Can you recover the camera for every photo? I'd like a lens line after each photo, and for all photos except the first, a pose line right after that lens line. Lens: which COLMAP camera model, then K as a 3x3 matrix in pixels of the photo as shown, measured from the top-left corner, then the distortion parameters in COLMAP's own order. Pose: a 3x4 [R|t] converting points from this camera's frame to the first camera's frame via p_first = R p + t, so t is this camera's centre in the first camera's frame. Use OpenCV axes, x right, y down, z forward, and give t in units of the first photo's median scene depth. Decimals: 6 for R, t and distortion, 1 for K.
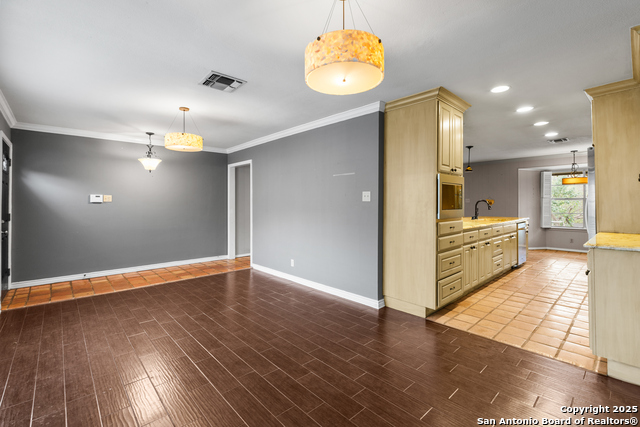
lens RADIAL K [[285.2, 0, 322.9], [0, 285.2, 212.0], [0, 0, 1]] dist [-0.003333, -0.000465]
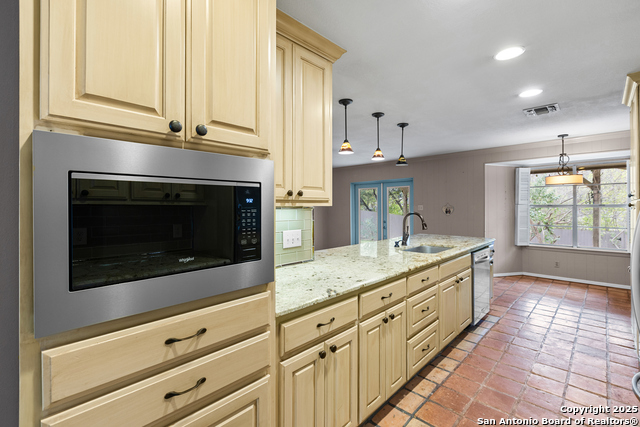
lens RADIAL K [[285.2, 0, 320.8], [0, 285.2, 210.7], [0, 0, 1]] dist [-0.003333, -0.000465]
pose [[0.998993, 0.004084, 0.044673, 0.249877], [-0.003905, 0.999984, -0.004094, -0.029652], [-0.044689, 0.003915, 0.998993, 0.312535]]
